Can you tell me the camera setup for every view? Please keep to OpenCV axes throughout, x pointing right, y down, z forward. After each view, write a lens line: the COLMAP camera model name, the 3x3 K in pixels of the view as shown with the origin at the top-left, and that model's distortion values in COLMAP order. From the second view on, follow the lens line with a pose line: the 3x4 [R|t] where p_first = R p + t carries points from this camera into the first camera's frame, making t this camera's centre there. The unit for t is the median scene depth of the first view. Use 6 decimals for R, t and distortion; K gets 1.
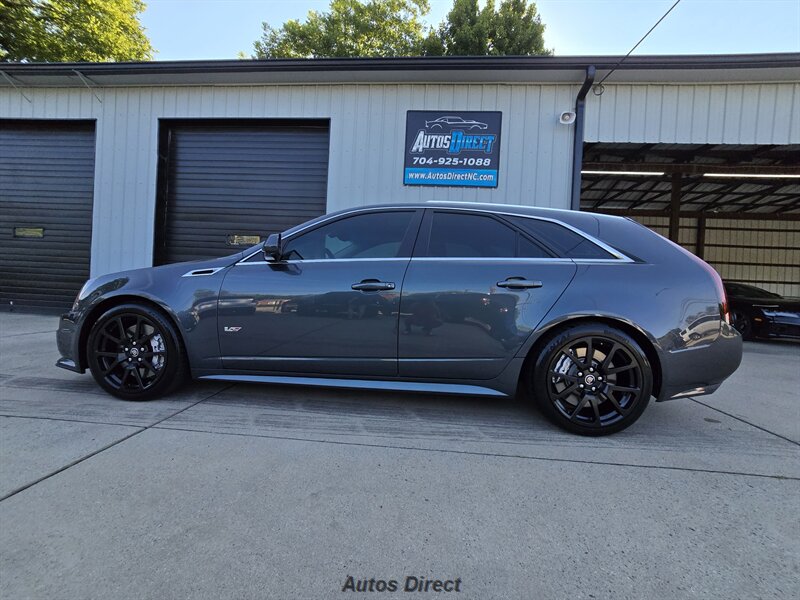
lens RADIAL K [[336.1, 0, 398.4], [0, 336.1, 301.4], [0, 0, 1]] dist [-0.009067, 0.002452]
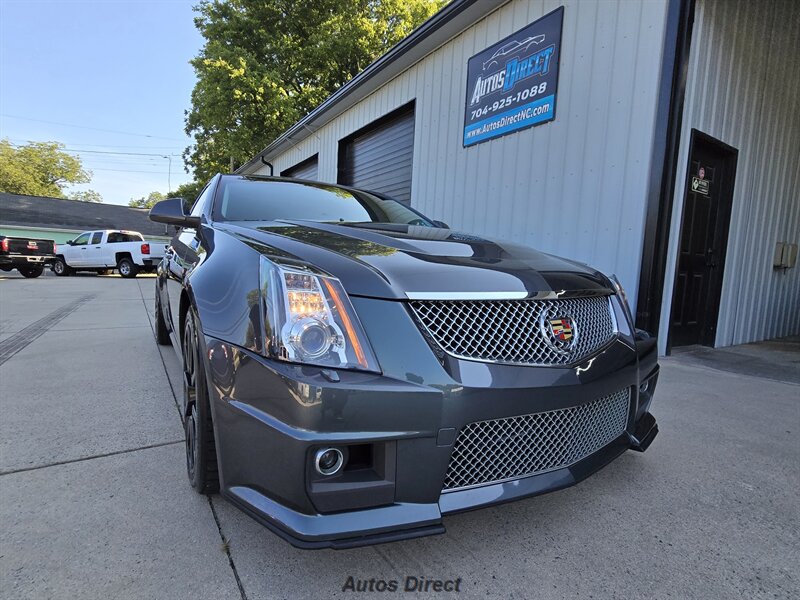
lens RADIAL K [[412.4, 0, 393.5], [0, 412.4, 306.6], [0, 0, 1]] dist [-0.007539, -0.000555]
pose [[0.606839, 0.054722, -0.792939, 0.788081], [-0.036034, 0.998495, 0.041331, 0.027853], [0.794008, 0.003492, 0.607898, 0.211524]]
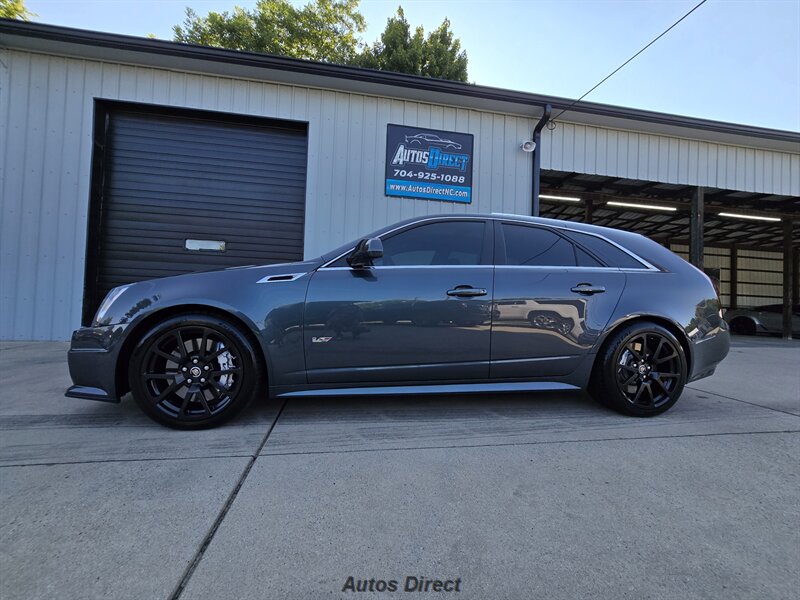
lens RADIAL K [[336.1, 0, 396.3], [0, 336.1, 300.4], [0, 0, 1]] dist [-0.009067, 0.002452]
pose [[0.969697, -0.011054, 0.244062, -0.205415], [0.019332, 0.999315, -0.031547, 0.003210], [-0.243546, 0.035310, 0.969246, 0.019780]]
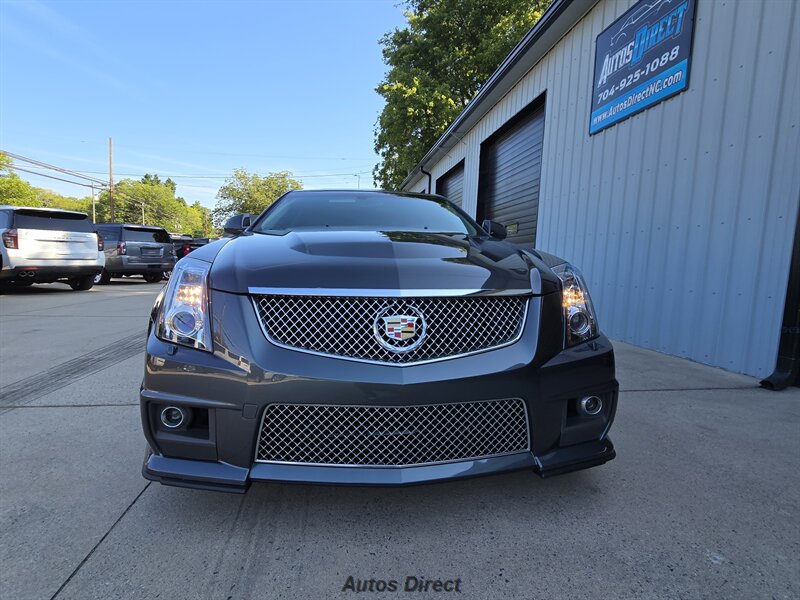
lens RADIAL K [[412.4, 0, 392.7], [0, 412.4, 301.9], [0, 0, 1]] dist [-0.007539, -0.000555]
pose [[0.216705, 0.052587, -0.974820, 0.882088], [-0.054102, 0.997660, 0.041792, 0.023098], [0.974737, 0.043683, 0.219044, 0.368242]]
